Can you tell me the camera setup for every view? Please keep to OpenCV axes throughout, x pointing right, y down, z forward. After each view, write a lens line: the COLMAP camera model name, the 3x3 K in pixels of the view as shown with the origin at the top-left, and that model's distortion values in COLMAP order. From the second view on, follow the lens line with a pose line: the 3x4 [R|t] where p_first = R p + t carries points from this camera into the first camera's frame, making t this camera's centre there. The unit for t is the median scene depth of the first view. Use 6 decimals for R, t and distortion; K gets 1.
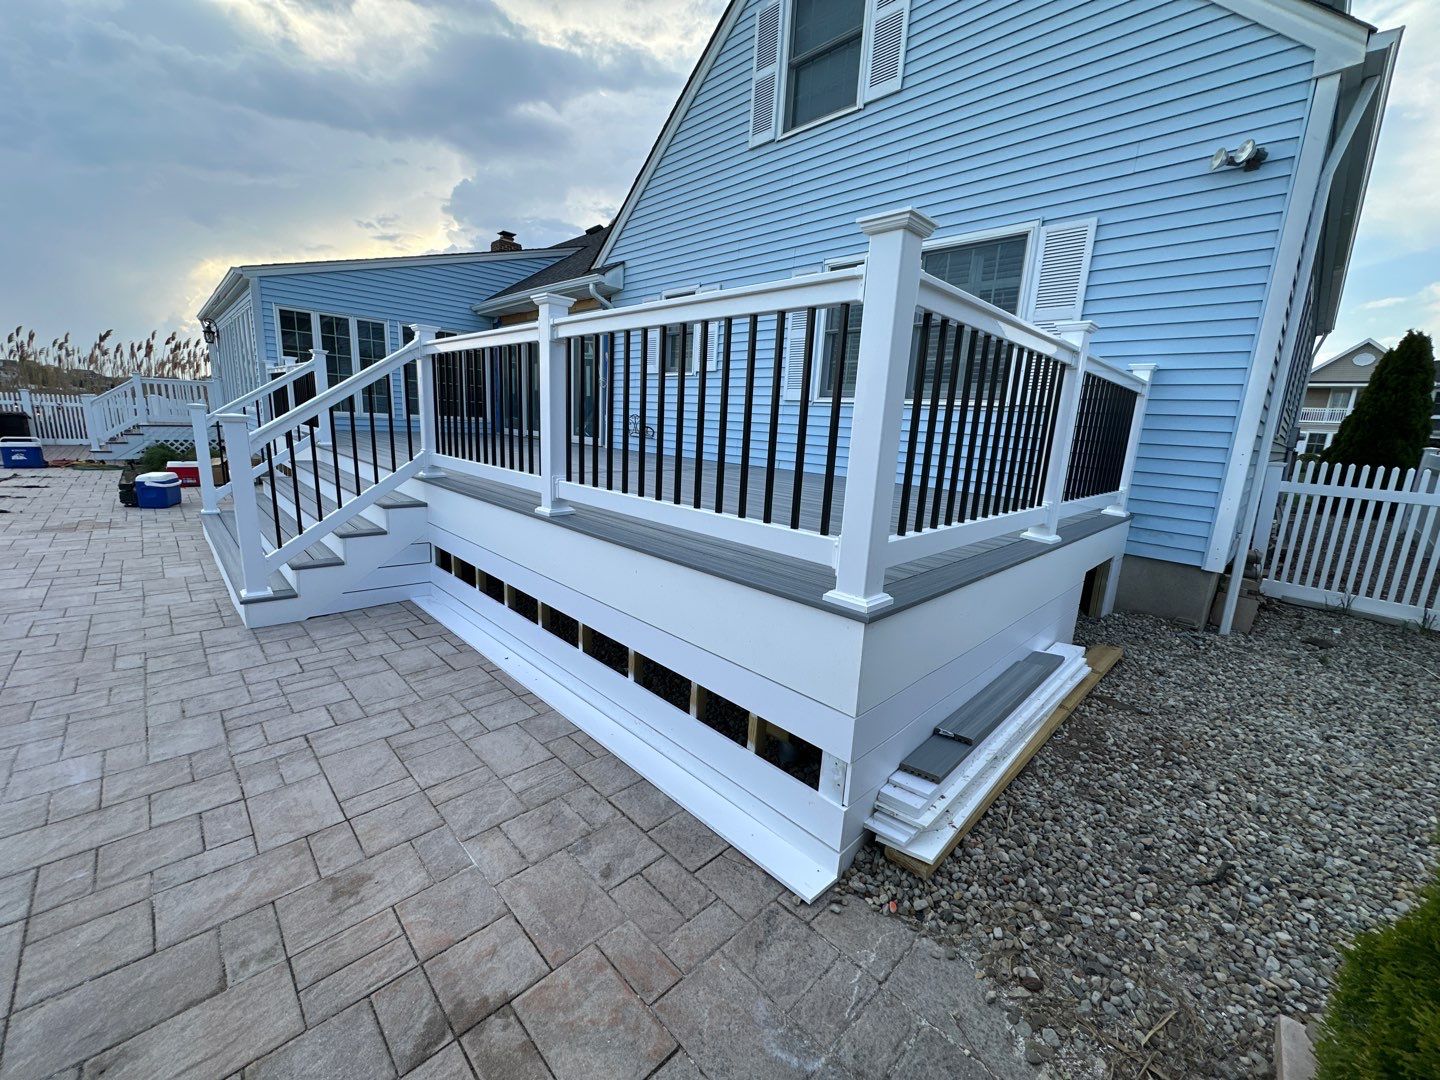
lens RADIAL K [[571.7, 0, 720.8], [0, 571.7, 540.0], [0, 0, 1]] dist [-0.003508, 0.000669]
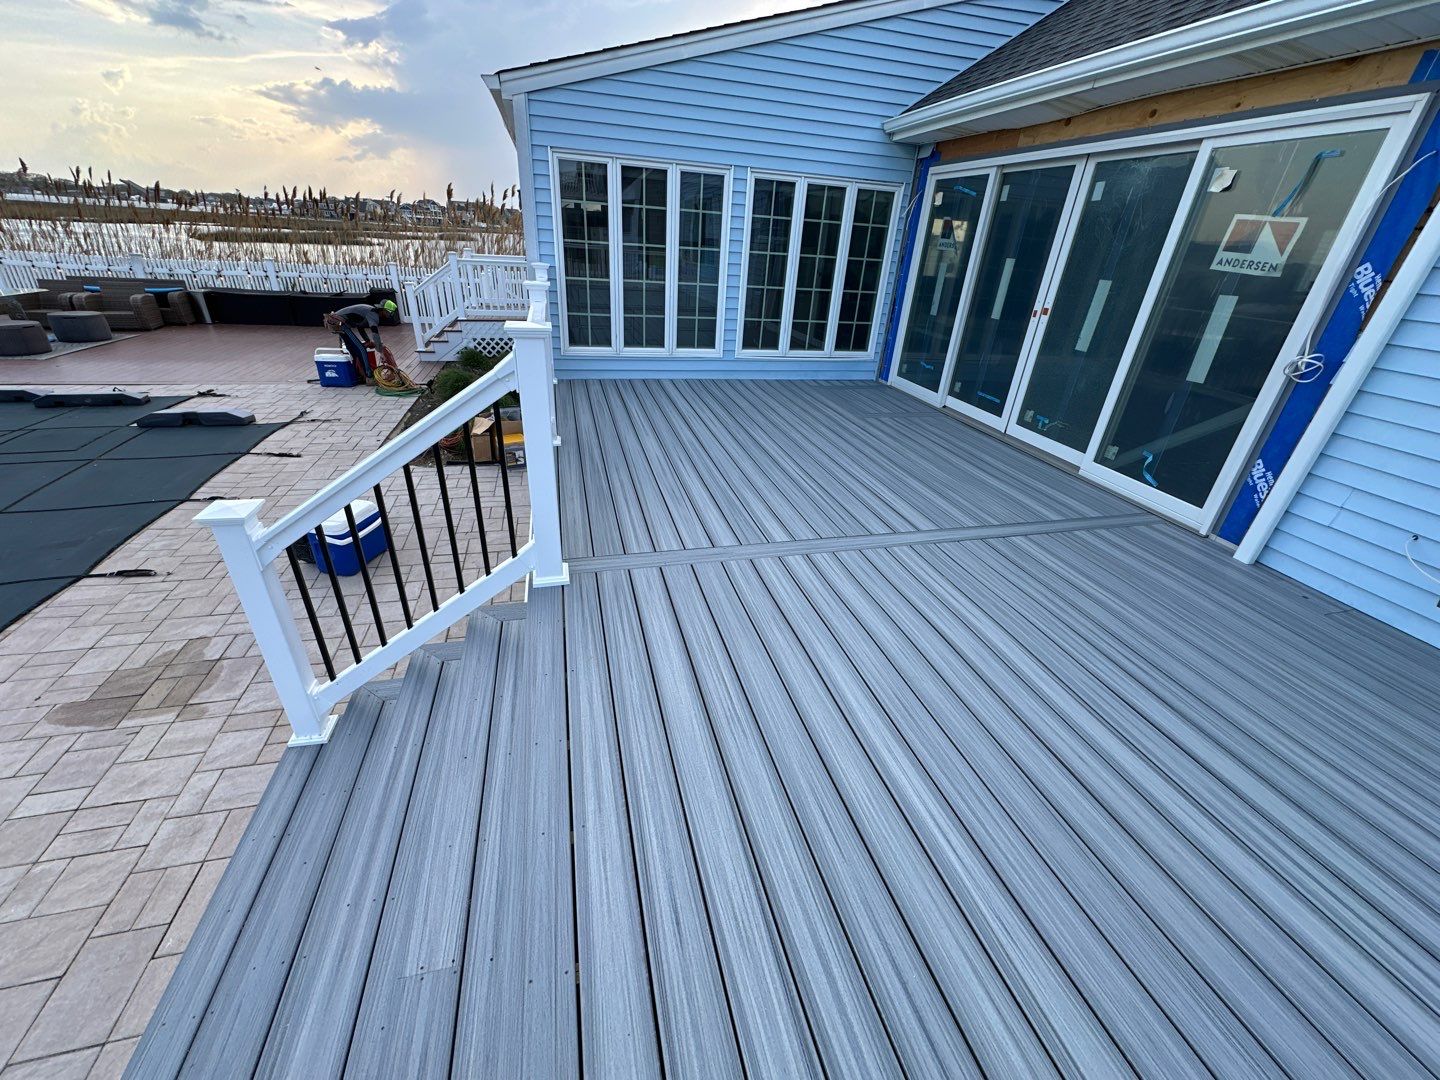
lens RADIAL K [[571.7, 0, 720.8], [0, 571.7, 540.0], [0, 0, 1]] dist [-0.003508, 0.000669]
pose [[0.868557, 0.231807, -0.438035, -0.506938], [-0.114808, 0.953936, 0.277174, -0.362540], [0.482109, -0.190451, 0.855161, 0.861856]]
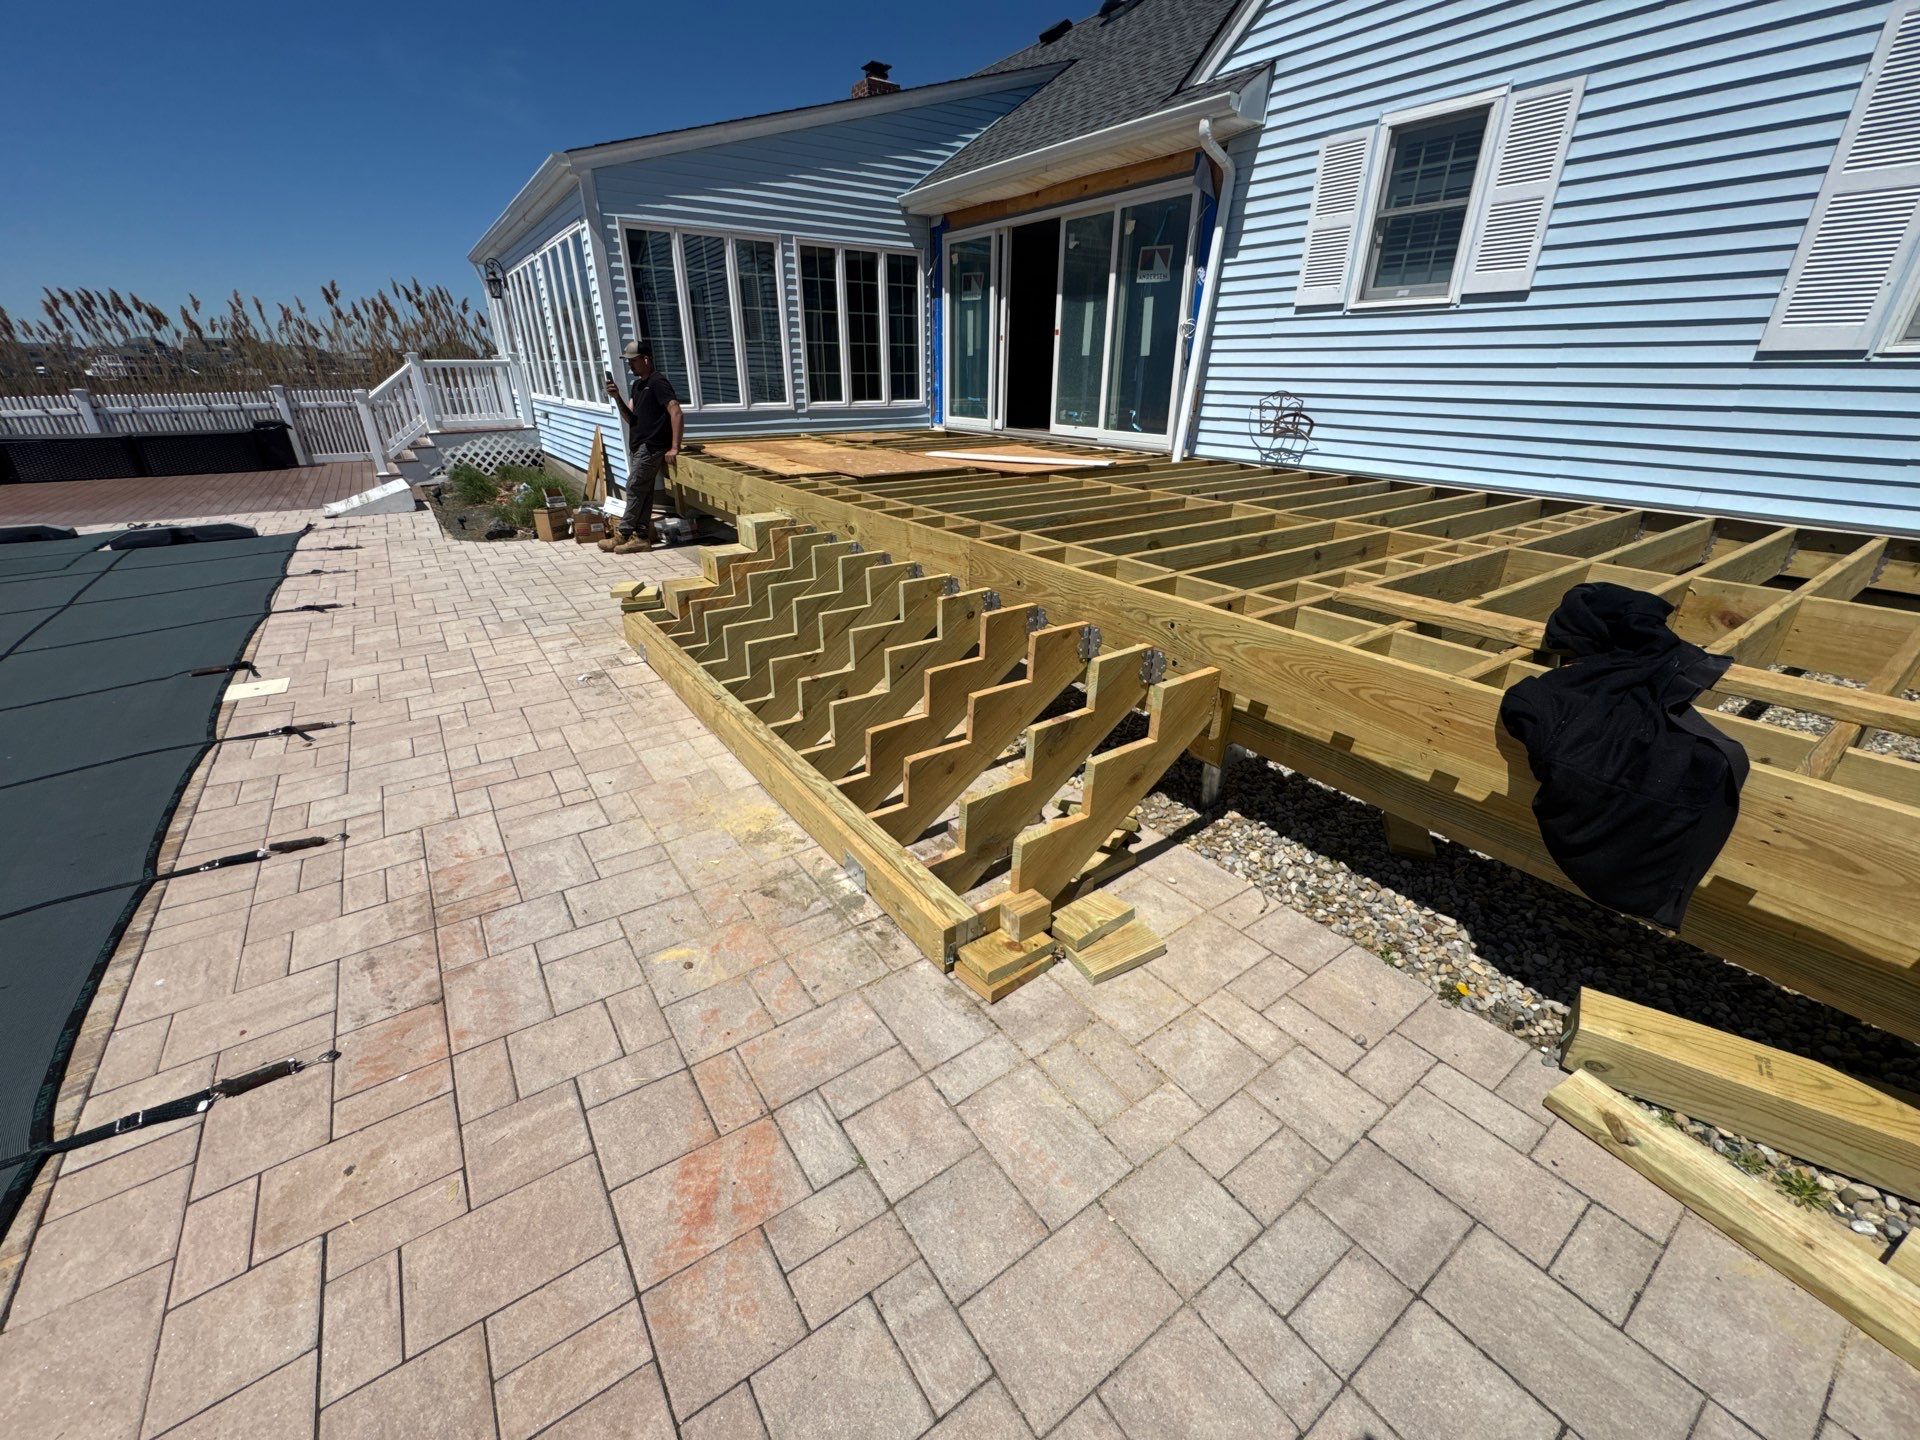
lens RADIAL K [[762.3, 0, 961.1], [0, 762.3, 720.0], [0, 0, 1]] dist [-0.003508, 0.000669]
pose [[0.985589, 0.023428, -0.167528, -0.450079], [0.013842, 0.975873, 0.217901, -0.112730], [0.168591, -0.217080, 0.961485, 0.288650]]
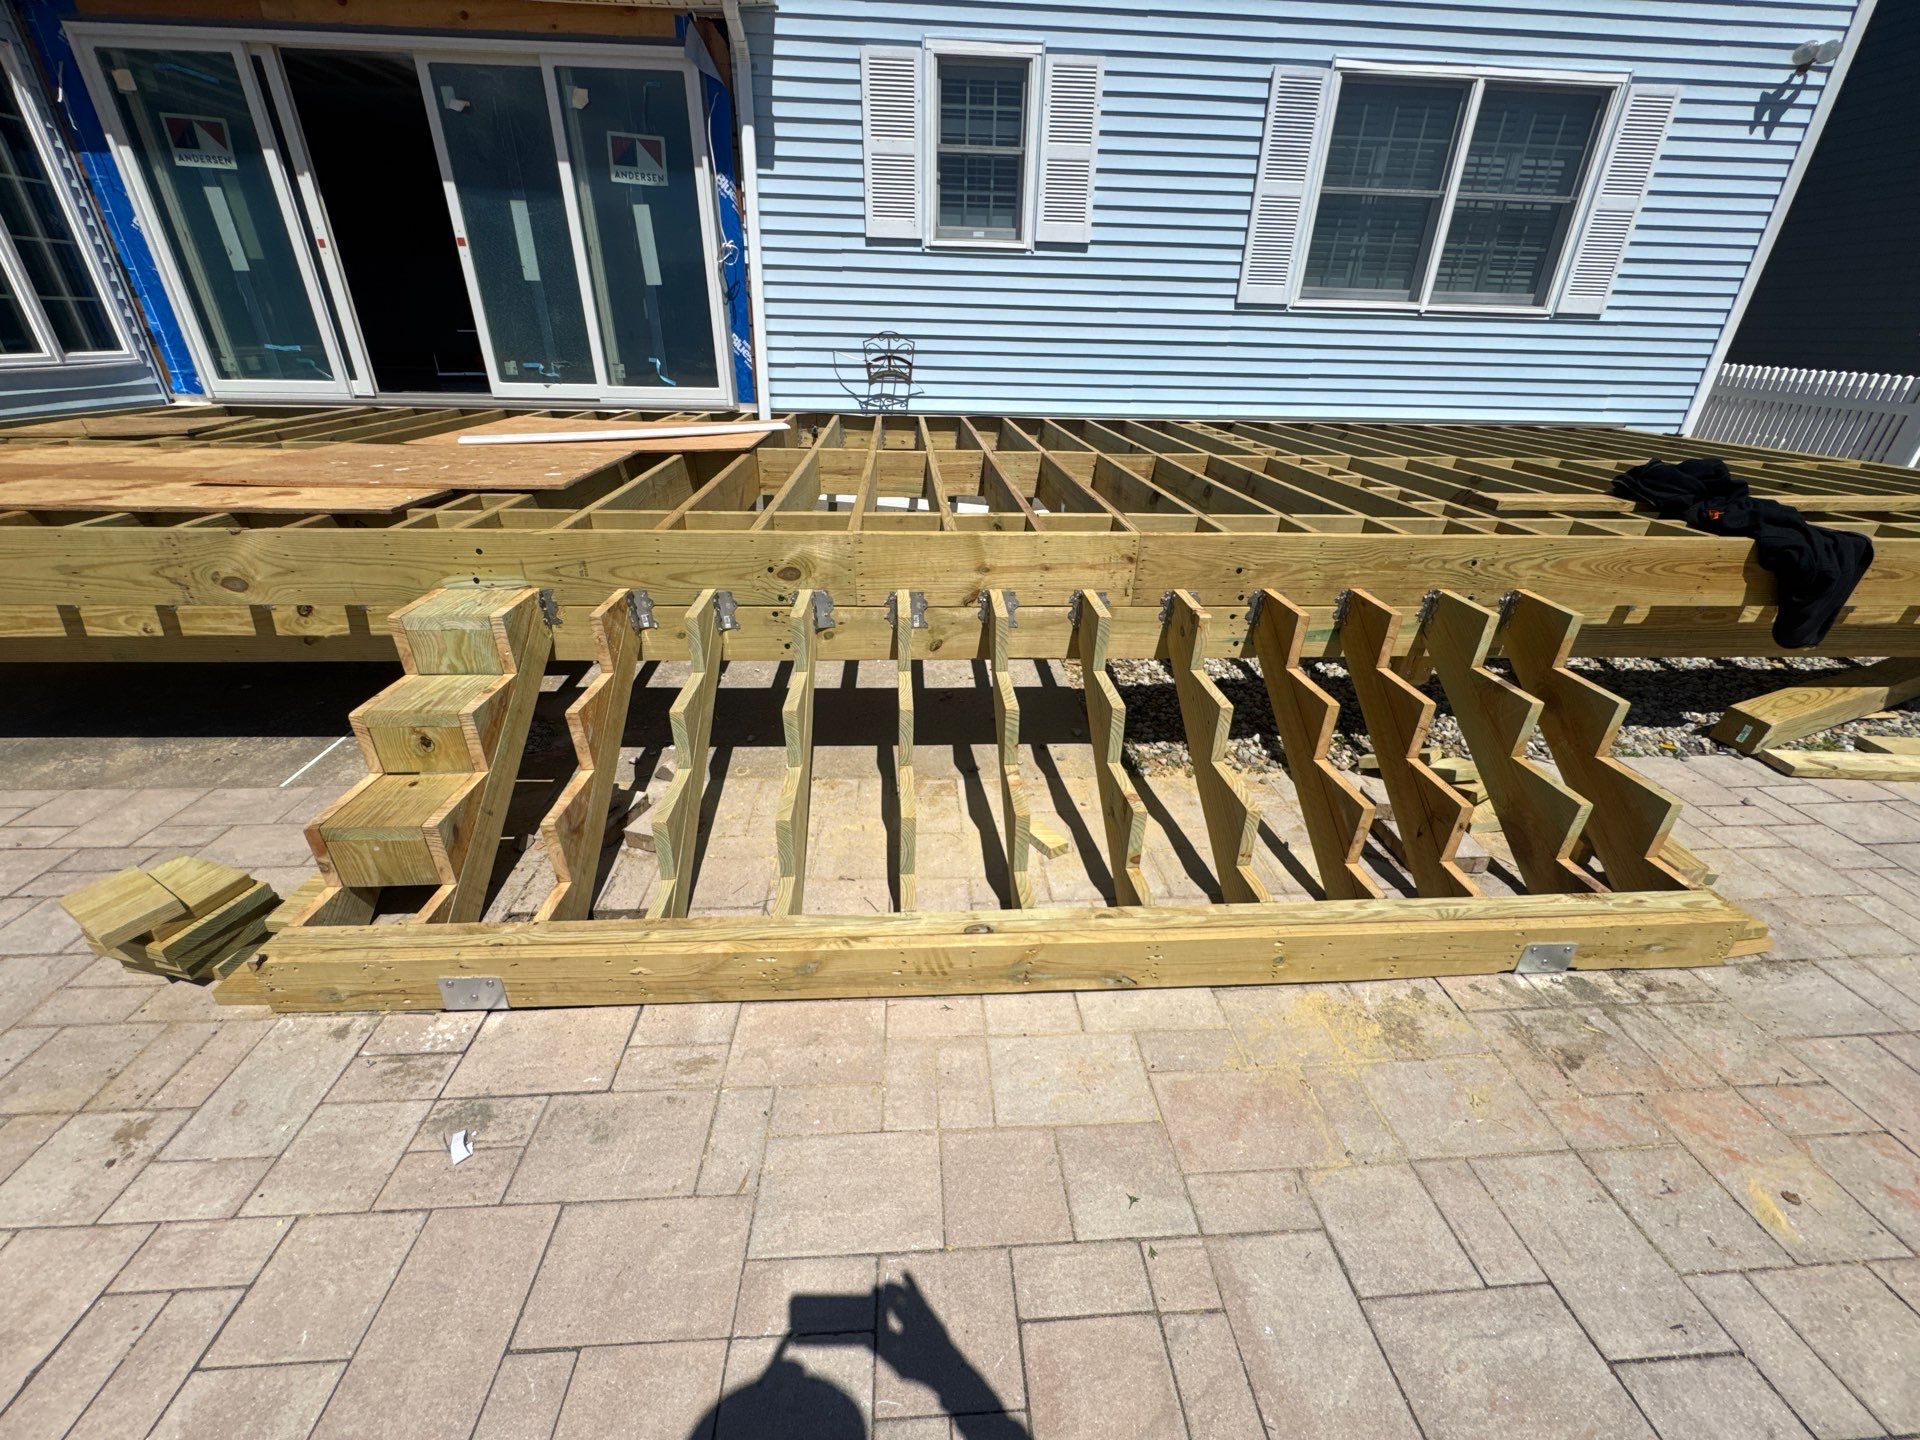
lens RADIAL K [[766.7, 0, 960.1], [0, 766.7, 717.1], [0, 0, 1]] dist [-0.002466, 0.000002]
pose [[0.655975, -0.375584, 0.654701, -0.944806], [0.167855, 0.918273, 0.358607, -0.199222], [-0.735881, -0.125342, 0.665408, 0.668334]]
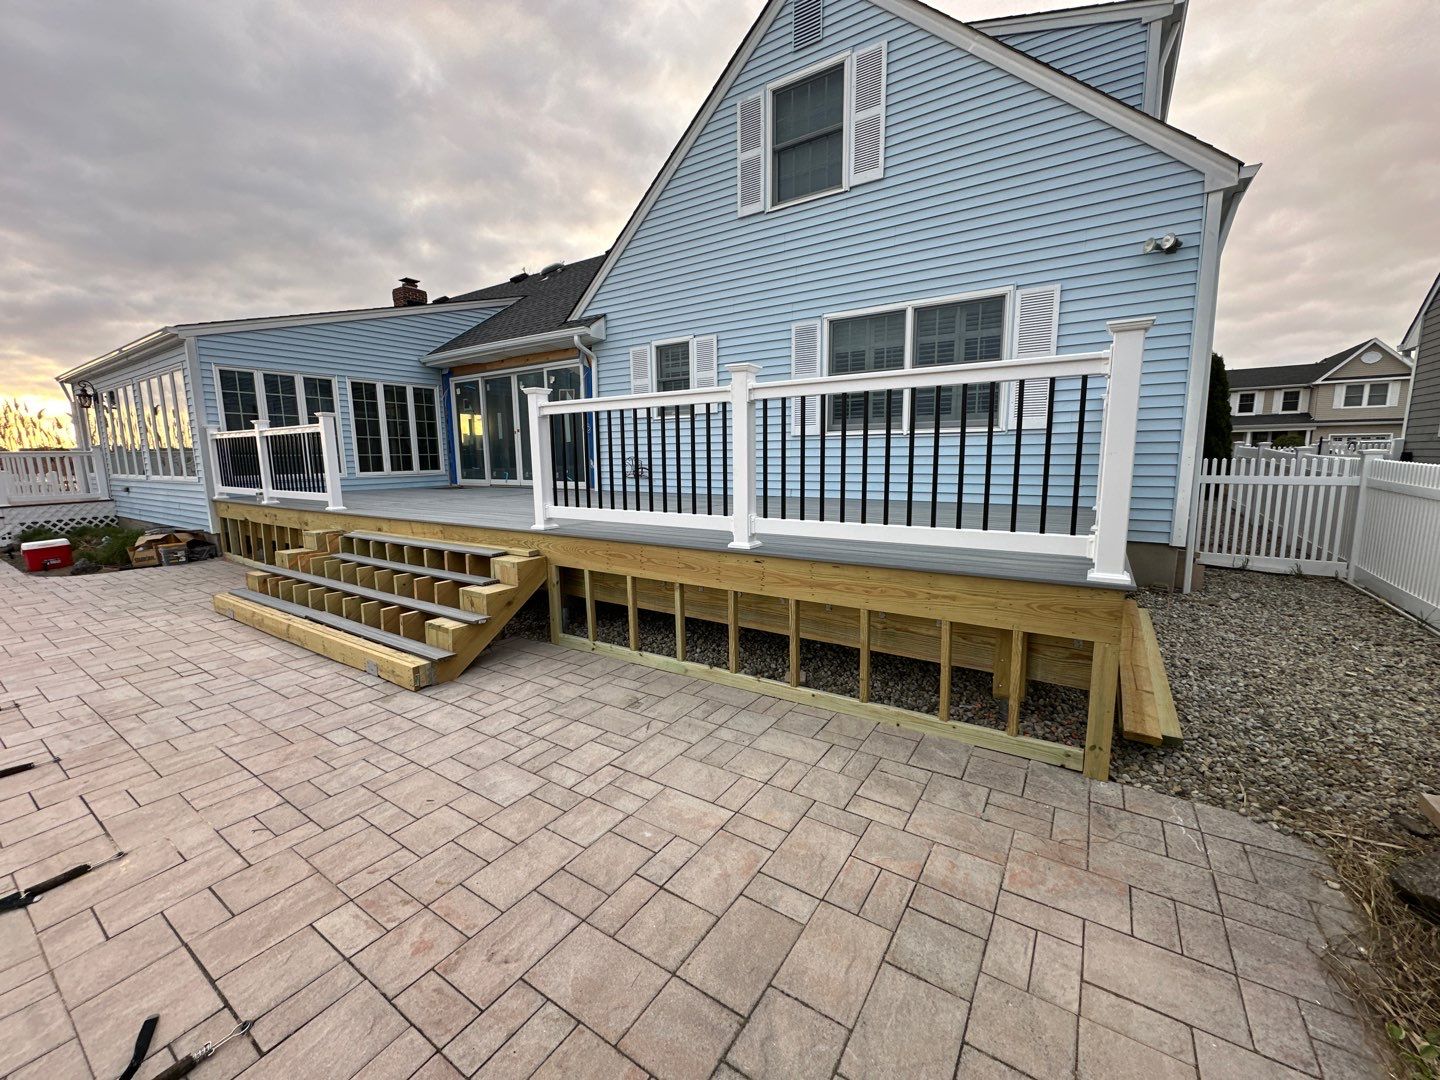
lens RADIAL K [[571.7, 0, 720.8], [0, 571.7, 540.0], [0, 0, 1]] dist [-0.003508, 0.000669]
pose [[0.976636, -0.093883, 0.193308, -0.294160], [0.104123, 0.993613, -0.043487, -0.008325], [-0.187990, 0.062599, 0.980174, -0.066613]]
